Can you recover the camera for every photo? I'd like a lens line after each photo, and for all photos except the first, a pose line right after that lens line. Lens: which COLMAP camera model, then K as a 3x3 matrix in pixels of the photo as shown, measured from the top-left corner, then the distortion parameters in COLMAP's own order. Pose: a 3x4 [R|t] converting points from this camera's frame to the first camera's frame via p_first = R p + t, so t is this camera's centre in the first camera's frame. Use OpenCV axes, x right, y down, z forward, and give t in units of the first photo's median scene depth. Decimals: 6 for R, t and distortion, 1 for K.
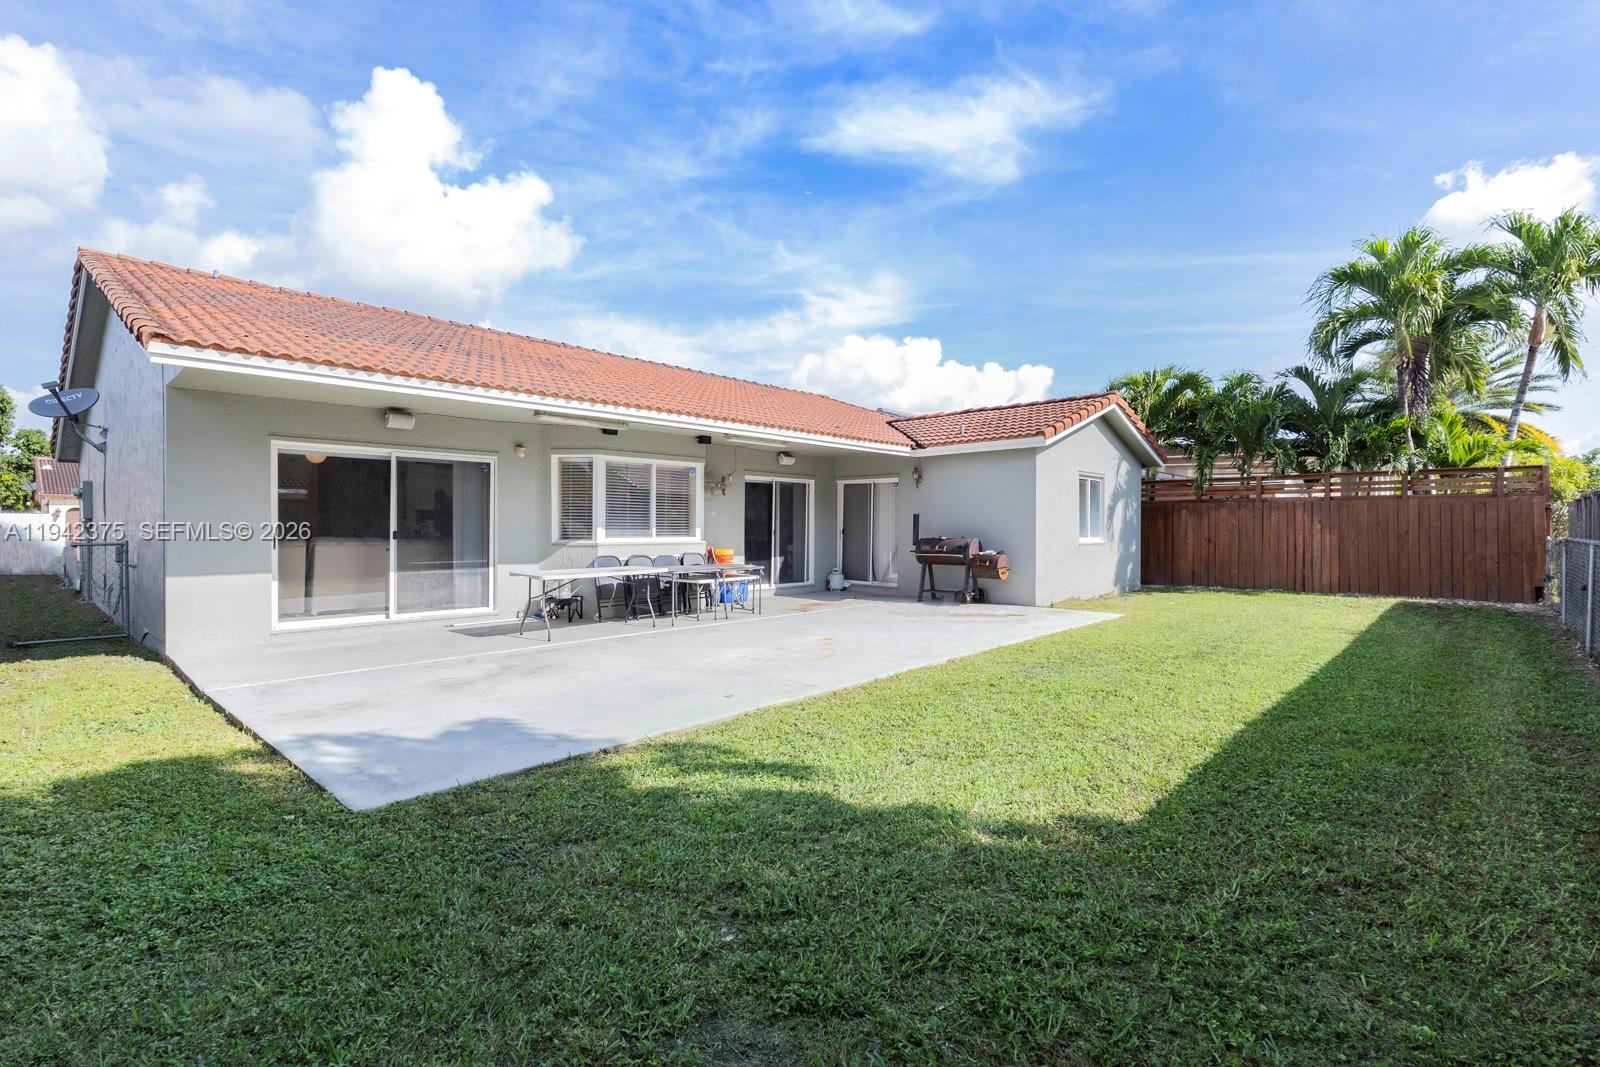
lens RADIAL K [[731.0, 0, 796.8], [0, 731.0, 529.3], [0, 0, 1]] dist [0.000429, 0.001106]
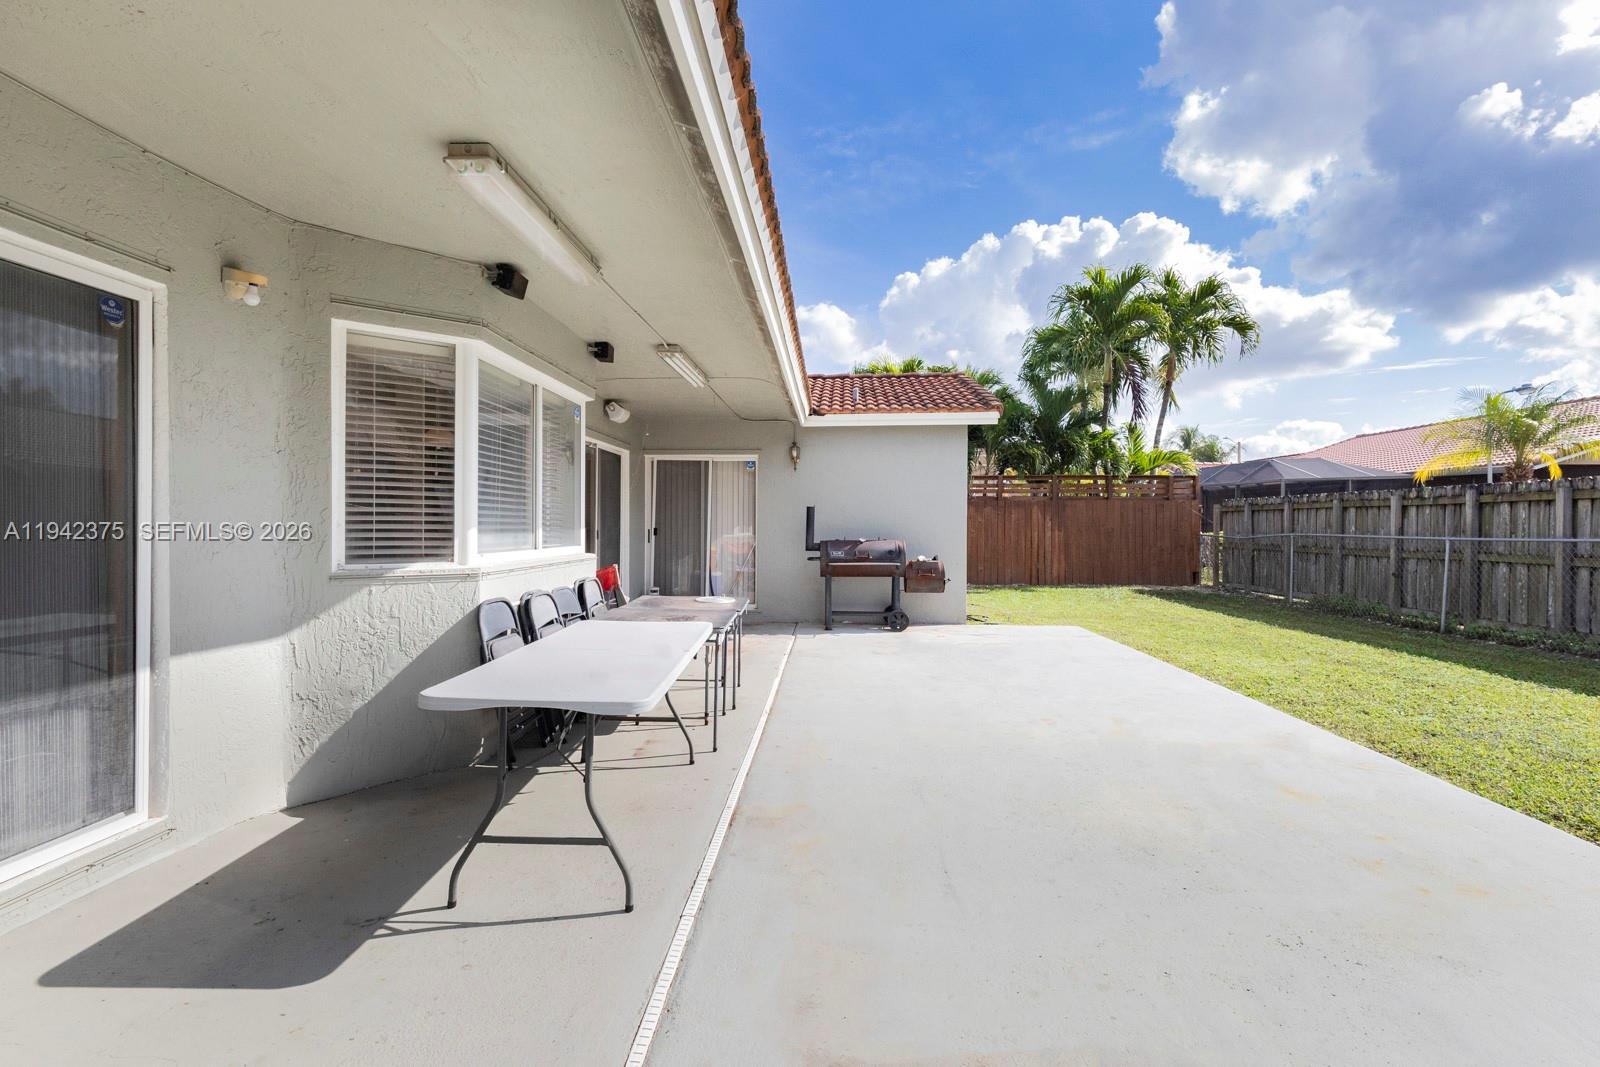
lens RADIAL K [[731.0, 0, 797.5], [0, 731.0, 533.7], [0, 0, 1]] dist [0.000429, 0.001106]
pose [[0.772283, -0.008797, 0.635218, -0.301915], [0.001681, 0.999929, 0.011805, -0.003155], [-0.635277, -0.008049, 0.772243, 0.465596]]
